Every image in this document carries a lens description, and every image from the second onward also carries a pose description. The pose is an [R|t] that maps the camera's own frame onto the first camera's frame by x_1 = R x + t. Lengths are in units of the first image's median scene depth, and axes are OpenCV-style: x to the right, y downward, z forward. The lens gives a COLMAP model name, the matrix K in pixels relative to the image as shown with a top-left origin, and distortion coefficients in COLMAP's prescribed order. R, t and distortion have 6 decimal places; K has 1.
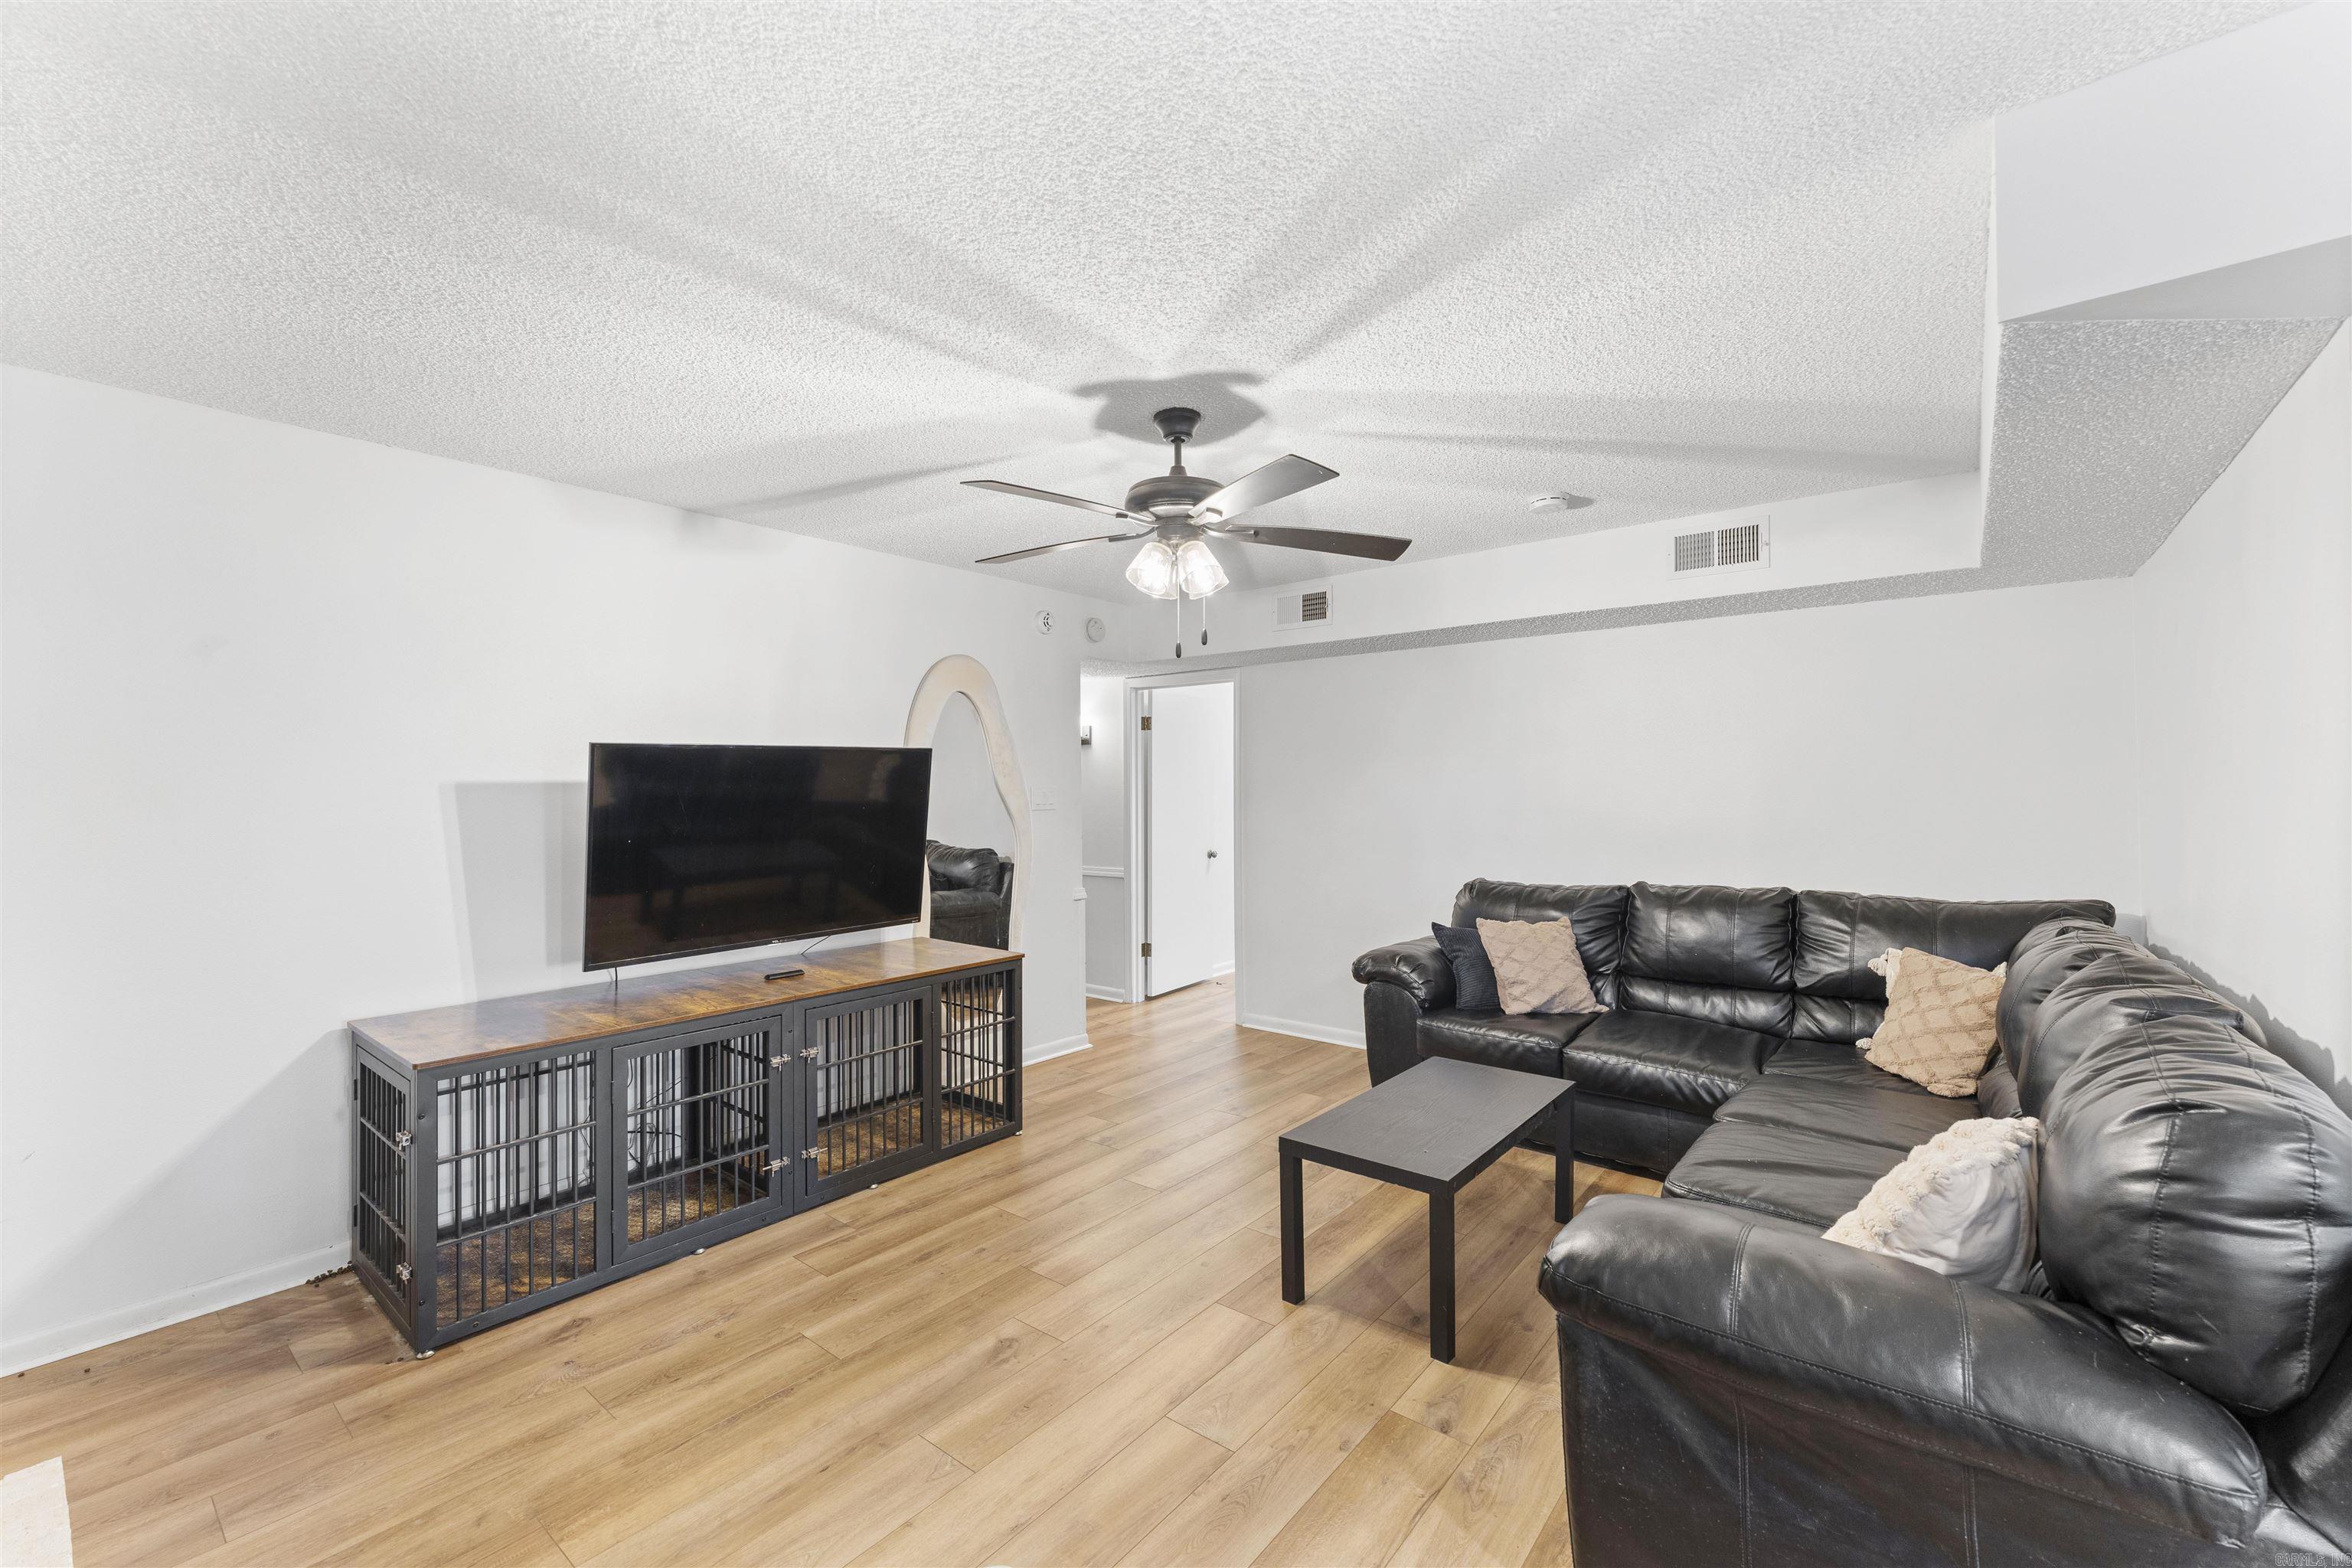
lens RADIAL K [[964.1, 0, 1186.2], [0, 964.1, 769.3], [0, 0, 1]] dist [-0.003511, -0.000091]
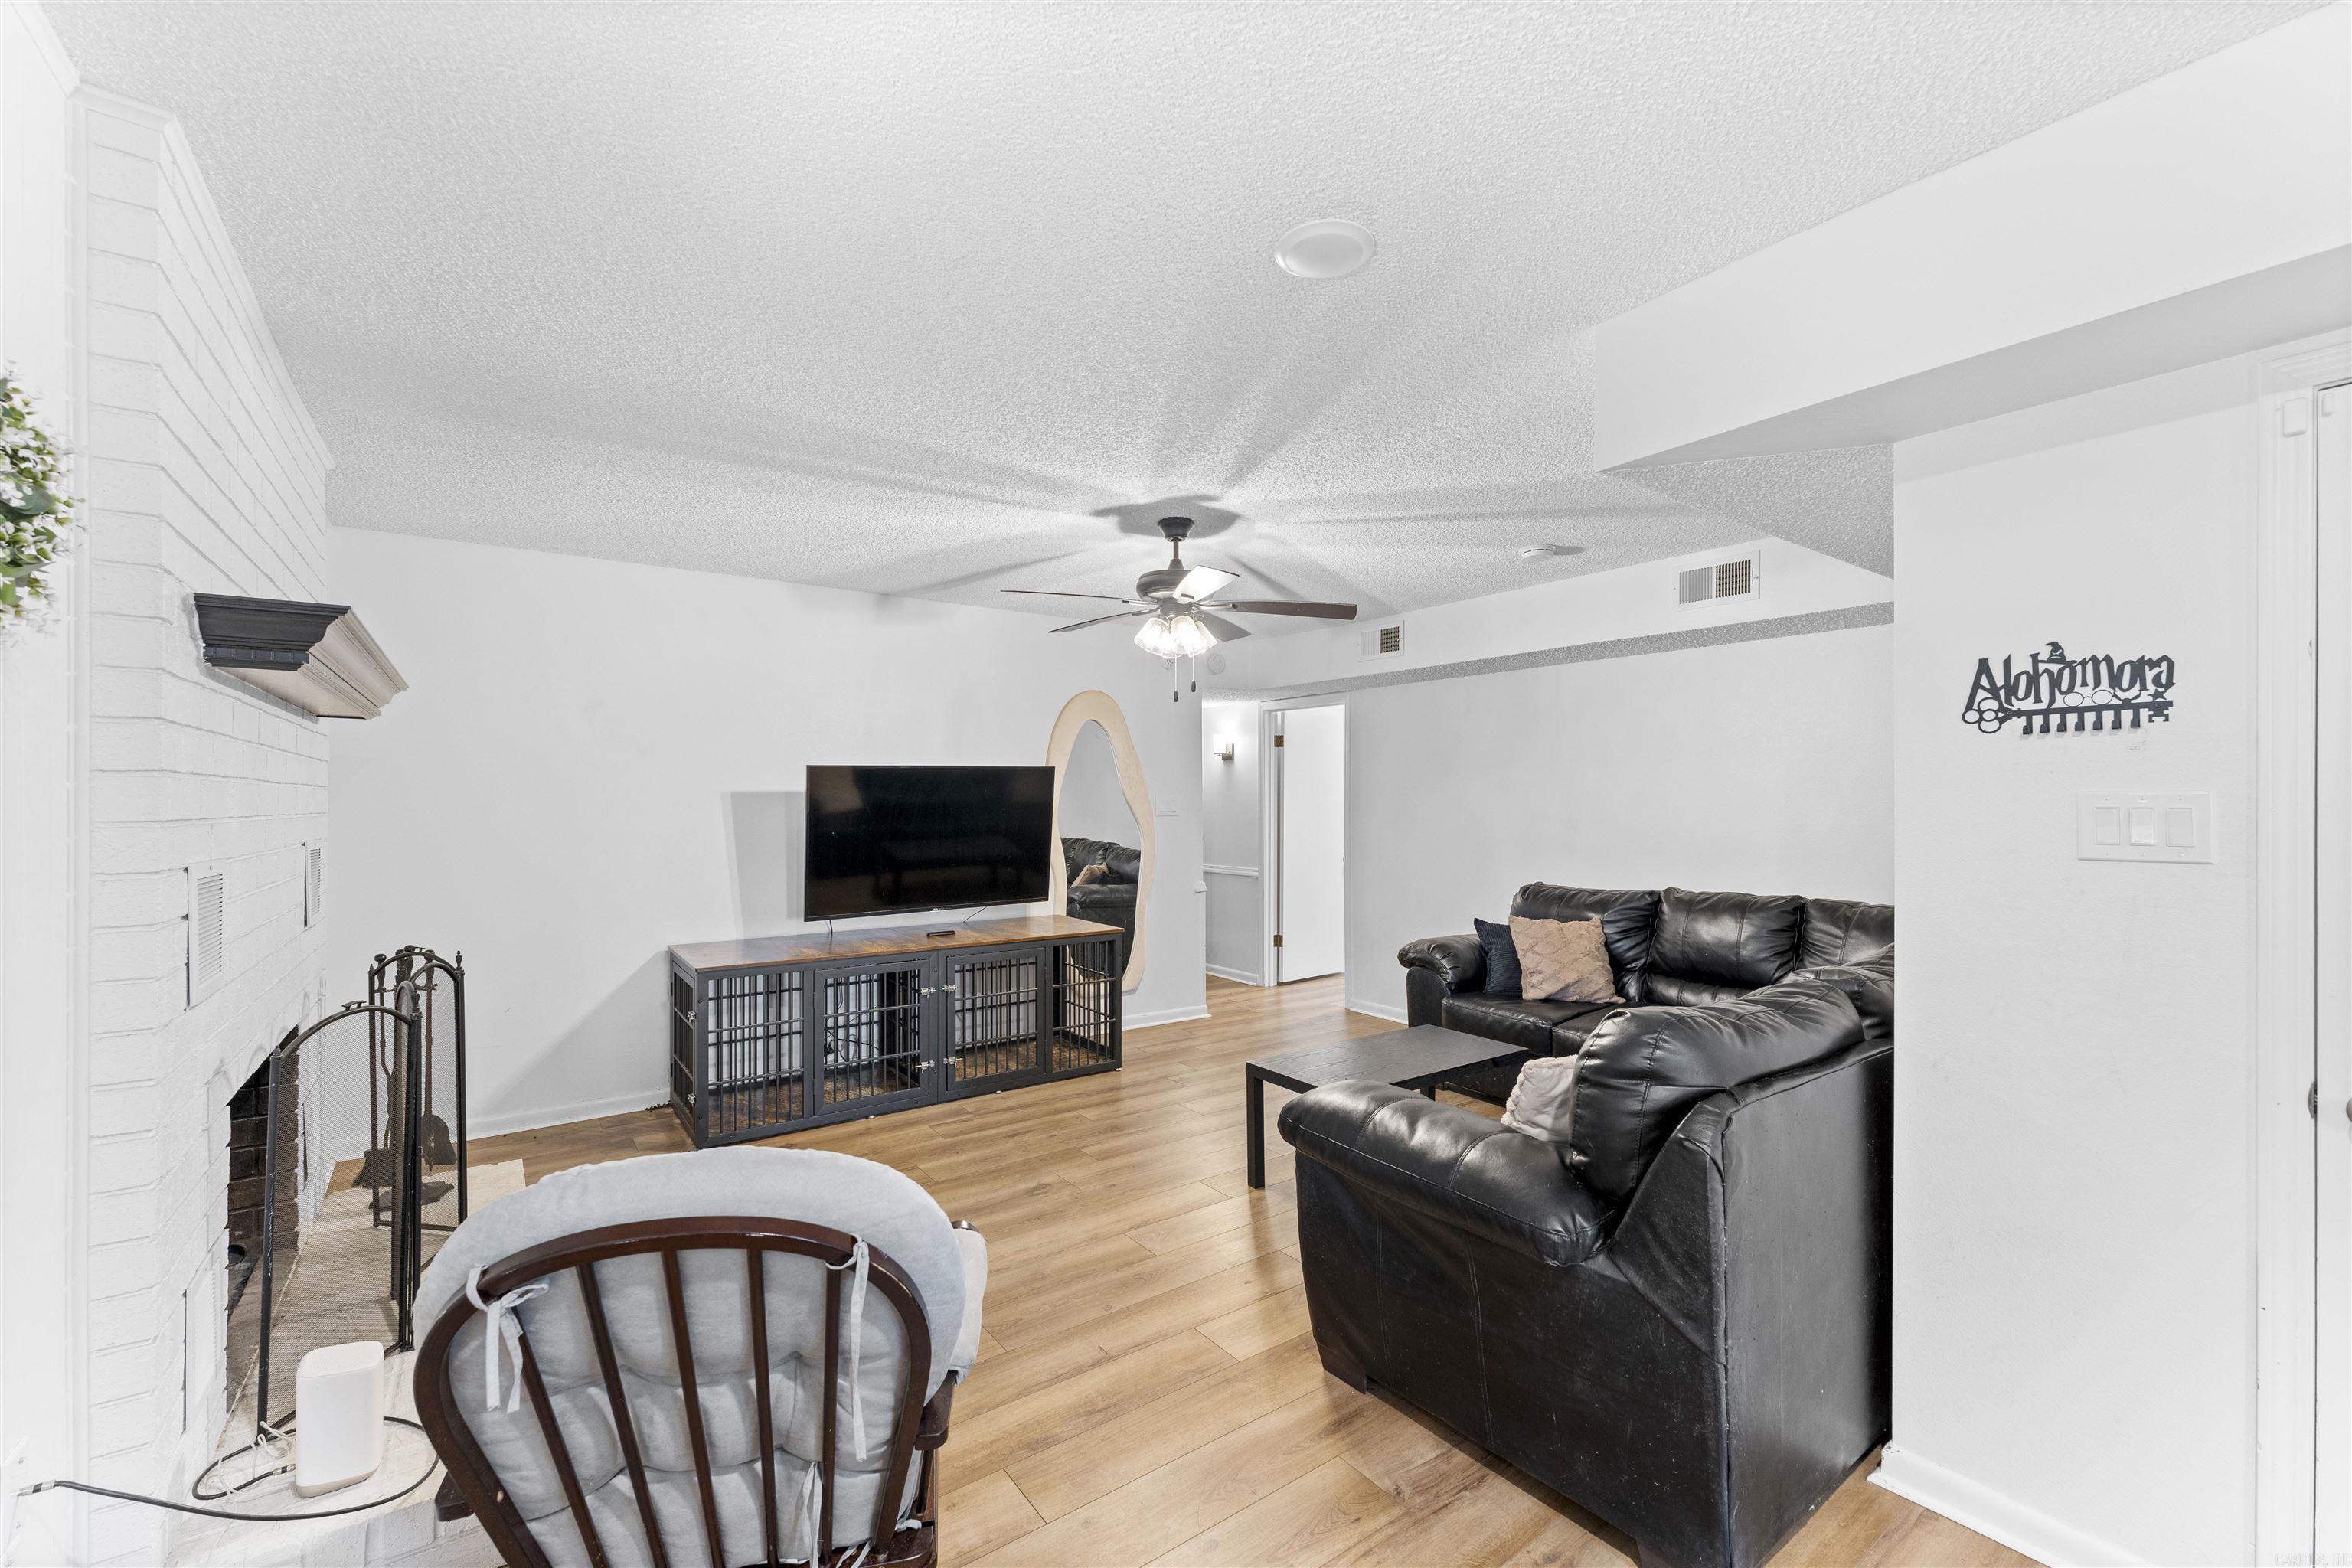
lens RADIAL K [[961.0, 0, 1183.6], [0, 961.0, 784.0], [0, 0, 1]] dist [-0.002678, -0.000290]
pose [[0.965135, 0.002101, -0.261743, 0.263469], [-0.000691, 0.999985, 0.005479, -0.006196], [0.261750, -0.005108, 0.965122, -0.217497]]
